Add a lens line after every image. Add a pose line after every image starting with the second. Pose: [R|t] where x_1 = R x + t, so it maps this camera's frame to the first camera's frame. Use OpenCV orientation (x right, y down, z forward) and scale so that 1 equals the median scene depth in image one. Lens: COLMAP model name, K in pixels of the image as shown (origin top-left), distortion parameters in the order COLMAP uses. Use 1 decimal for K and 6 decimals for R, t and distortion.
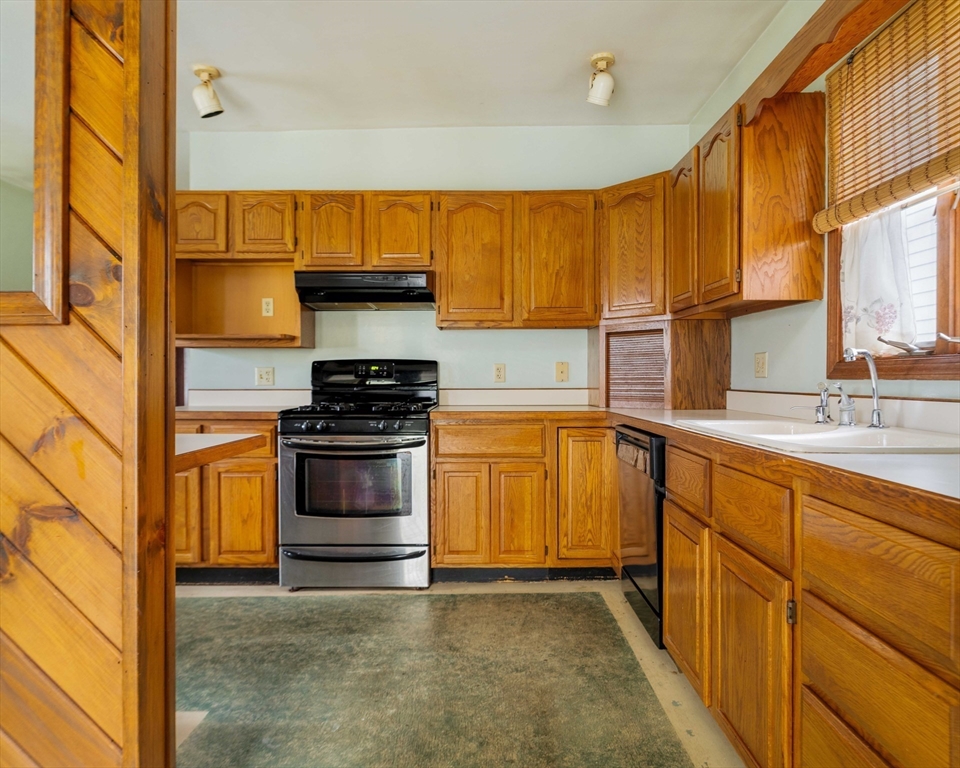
lens RADIAL K [[585.3, 0, 502.0], [0, 585.3, 382.6], [0, 0, 1]] dist [0.001983, 0.001161]
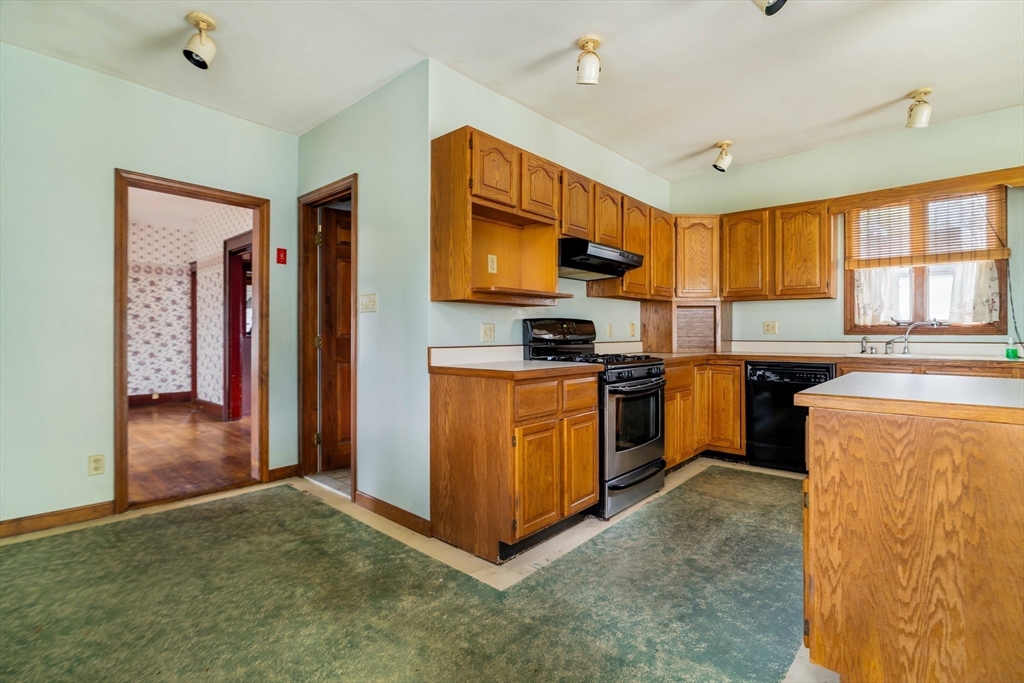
lens RADIAL K [[464.6, 0, 516.9], [0, 464.6, 337.1], [0, 0, 1]] dist [-0.001532, 0.000817]
pose [[0.678262, -0.004989, 0.734803, -1.370311], [0.006826, 0.999977, 0.000489, -0.004712], [-0.734788, 0.004683, 0.678280, 0.610967]]
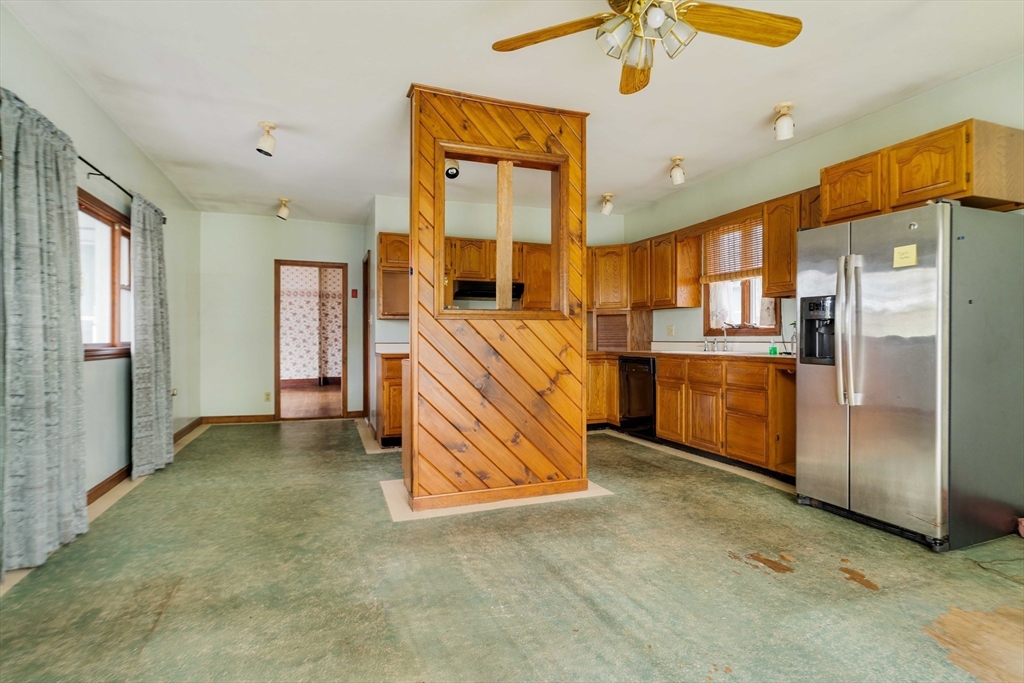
lens RADIAL K [[515.3, 0, 529.2], [0, 515.3, 342.1], [0, 0, 1]] dist [0.000403, -0.000068]
pose [[0.932864, -0.003492, 0.360211, -0.941052], [0.004017, 0.999992, -0.000710, 0.017556], [-0.360206, 0.002109, 0.932870, -0.842529]]
